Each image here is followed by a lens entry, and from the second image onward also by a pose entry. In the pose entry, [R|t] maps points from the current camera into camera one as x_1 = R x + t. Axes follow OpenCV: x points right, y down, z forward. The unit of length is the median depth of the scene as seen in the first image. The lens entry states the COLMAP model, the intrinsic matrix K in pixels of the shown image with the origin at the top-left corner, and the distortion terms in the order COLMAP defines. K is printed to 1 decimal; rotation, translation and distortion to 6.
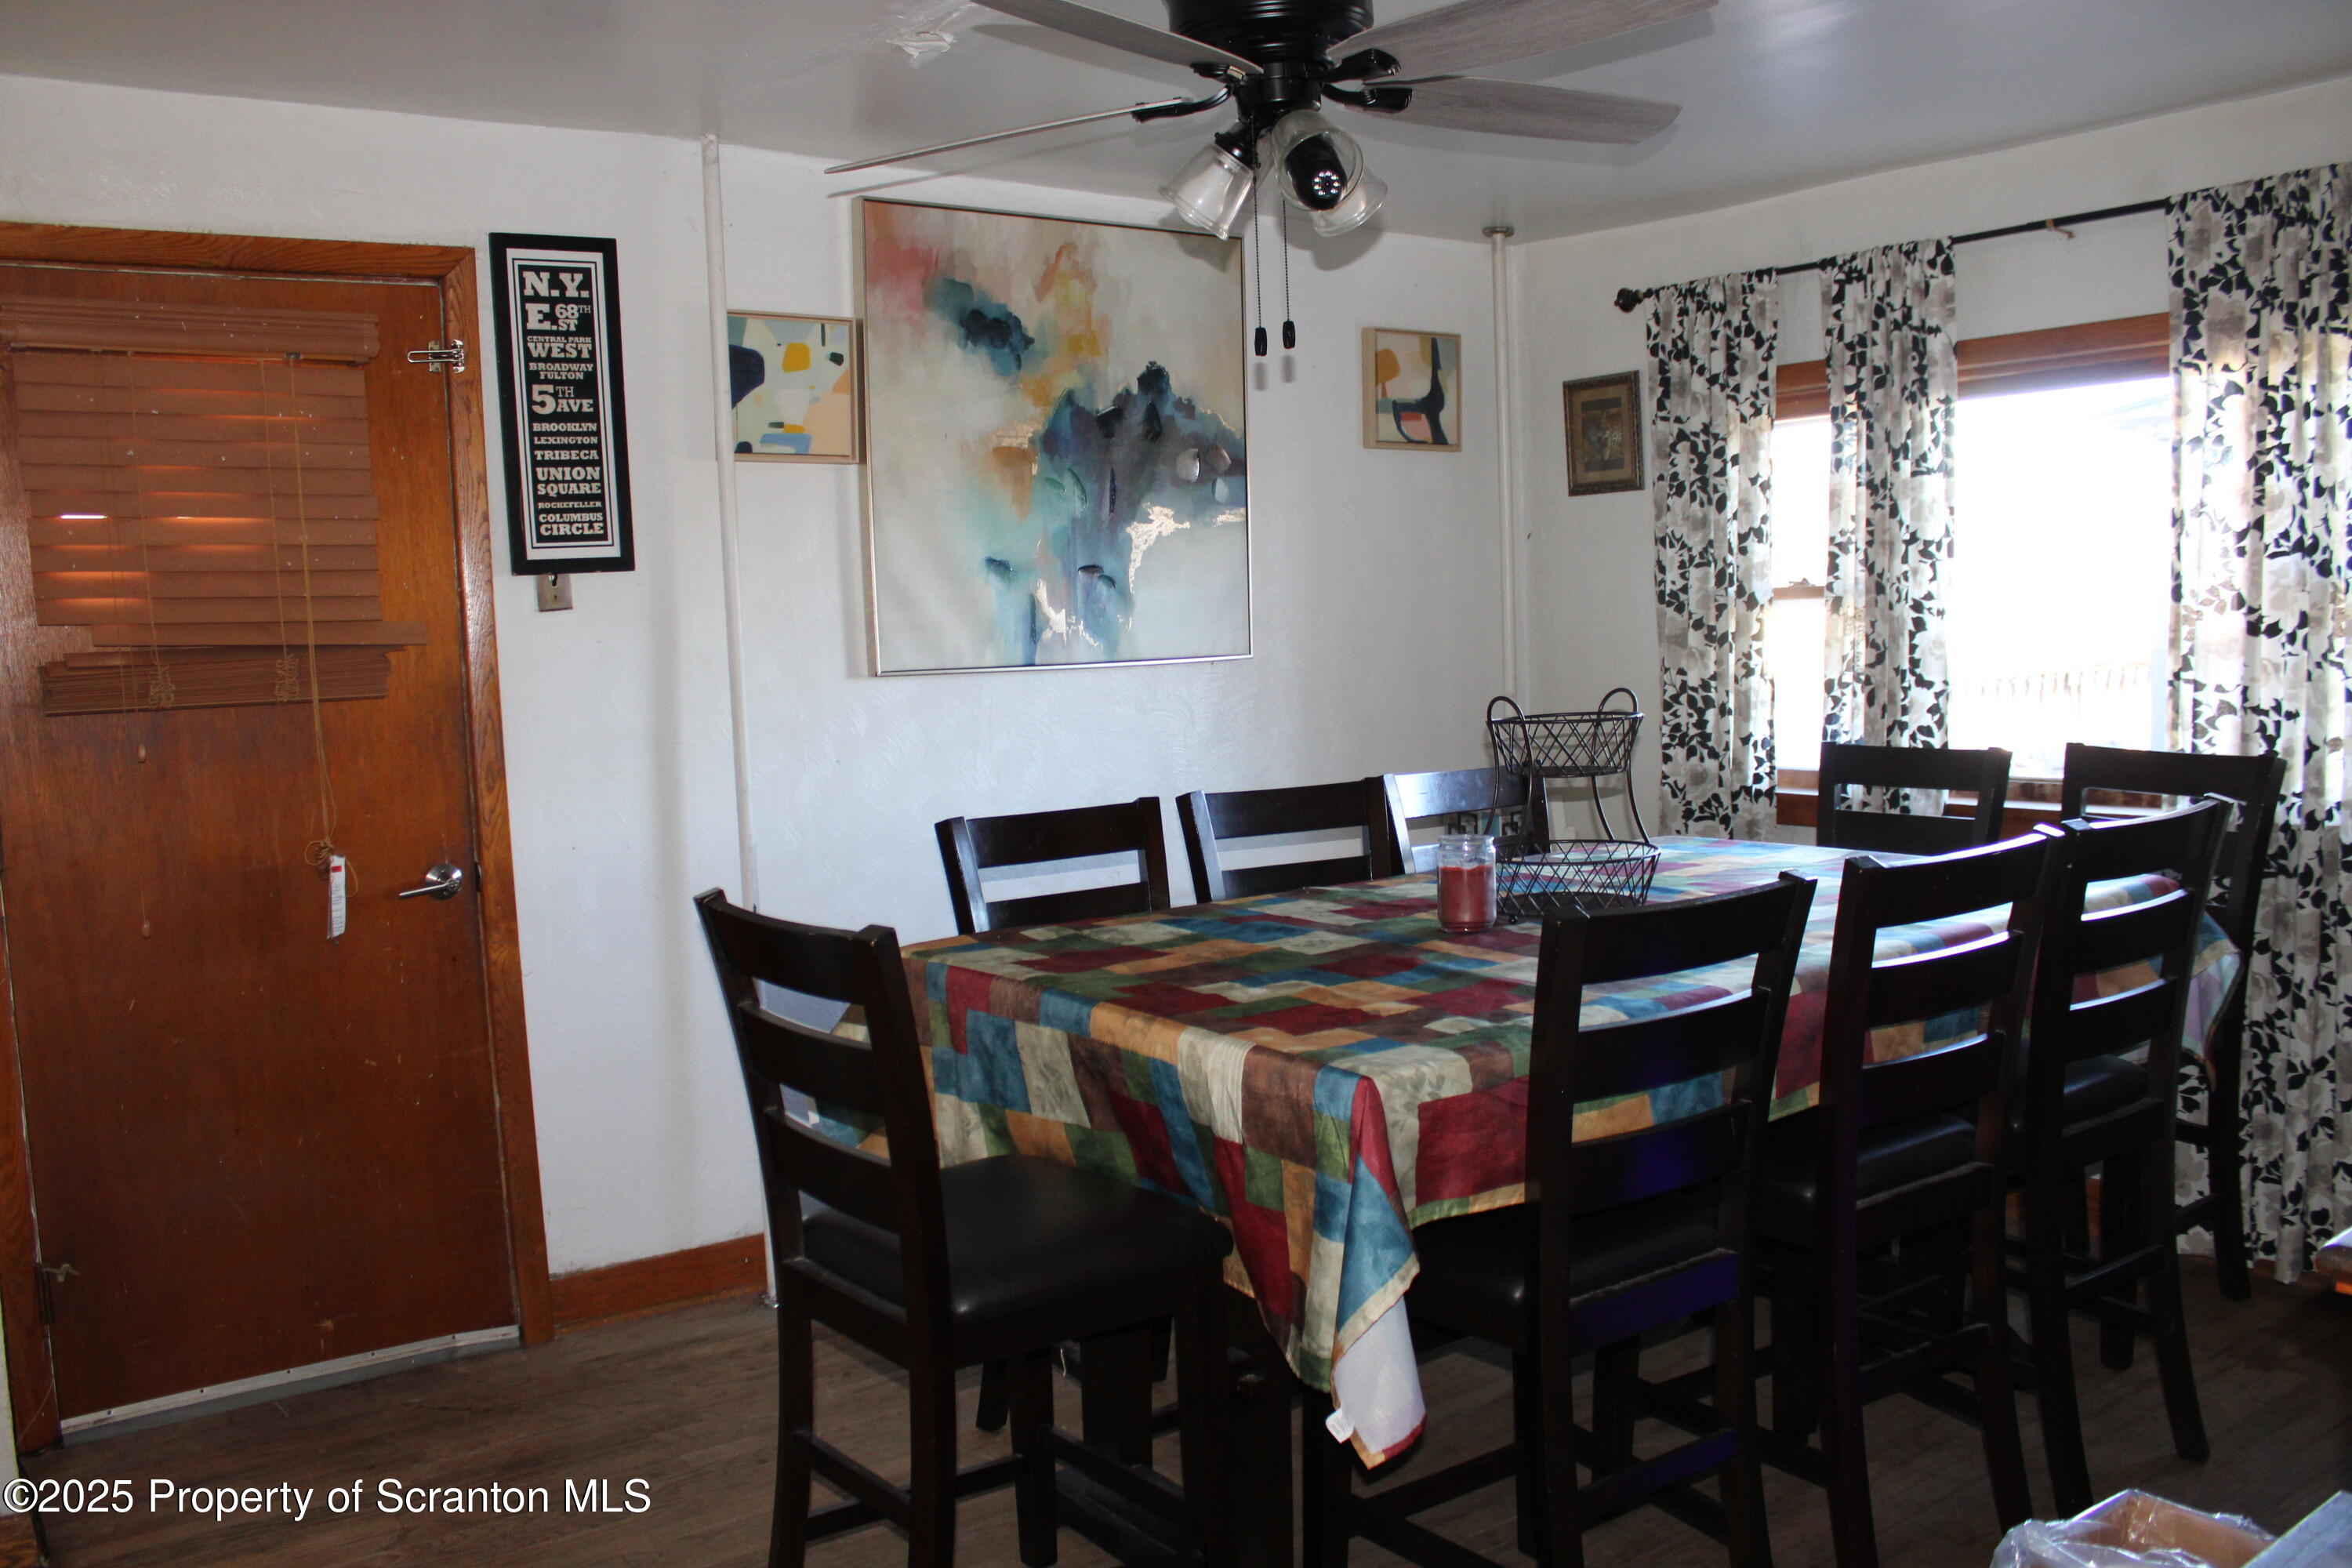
lens RADIAL K [[2043.3, 0, 1176.0], [0, 2043.3, 784.0], [0, 0, 1]] dist [-0.180681, 0.173761]
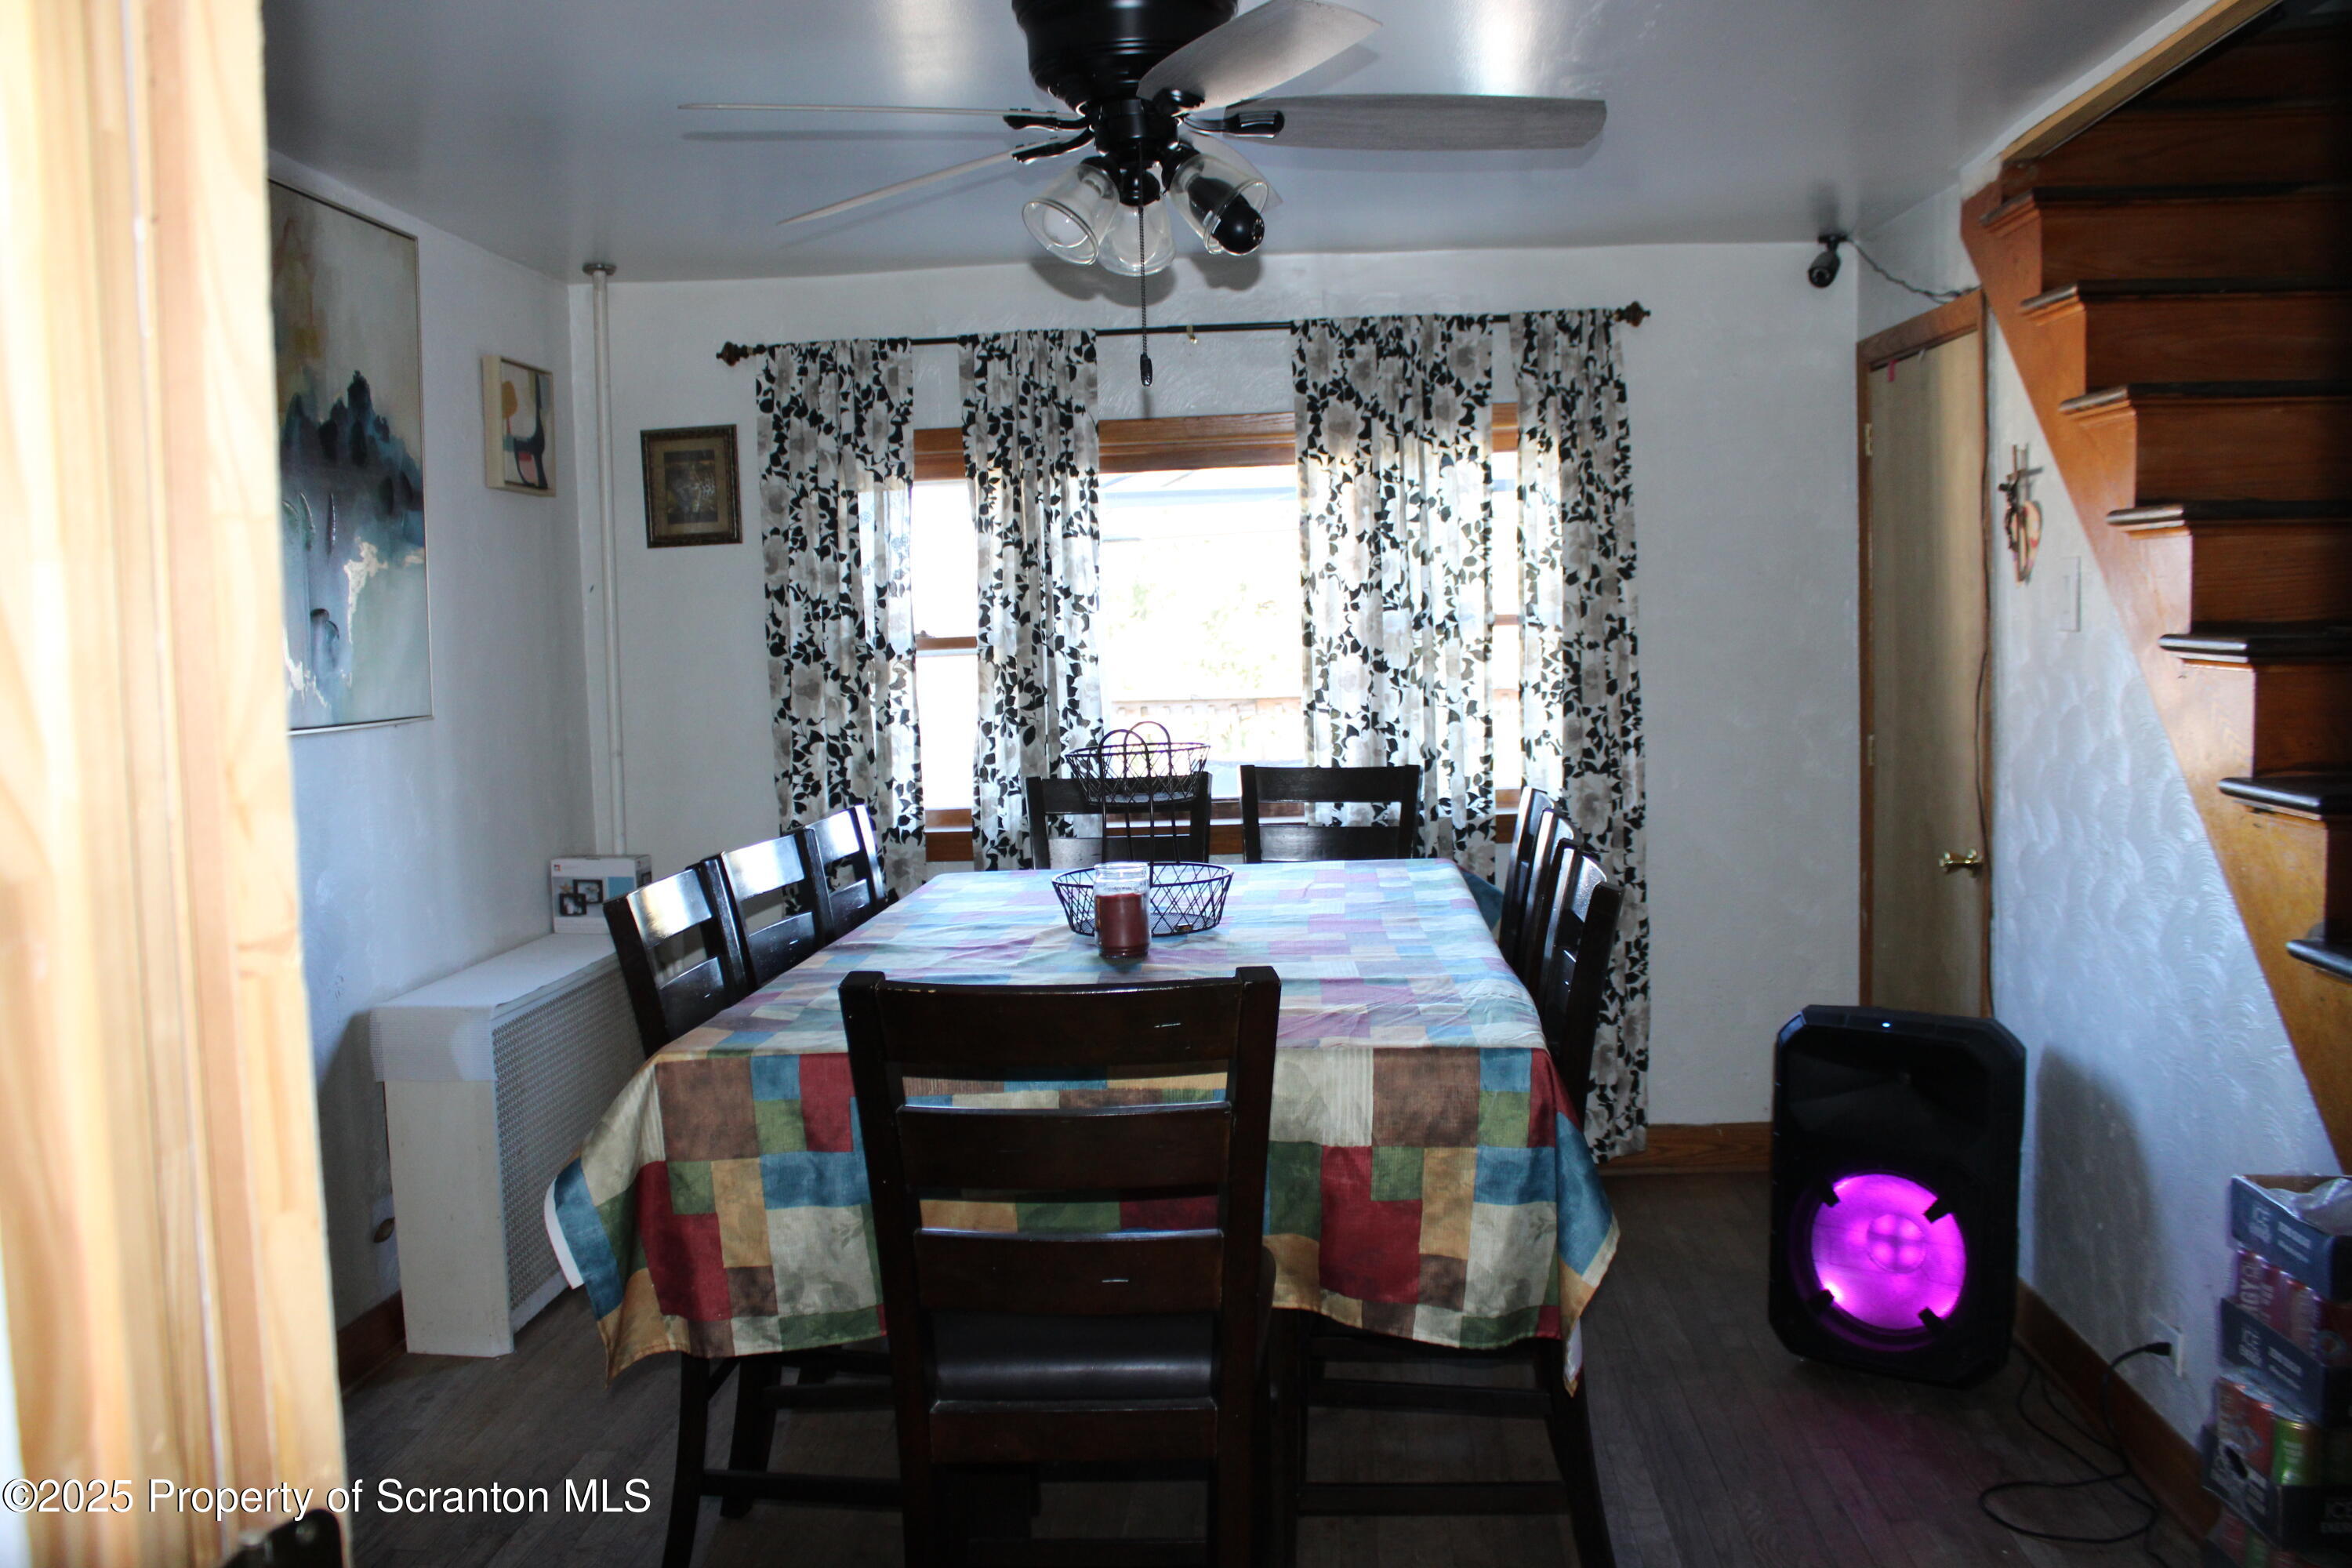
lens RADIAL K [[2043.3, 0, 1176.0], [0, 2043.3, 784.0], [0, 0, 1]] dist [-0.180681, 0.173761]
pose [[0.624392, -0.043500, 0.779899, -0.474693], [0.076014, 0.997093, -0.005243, -0.005496], [-0.777404, 0.062557, 0.625883, 0.236229]]
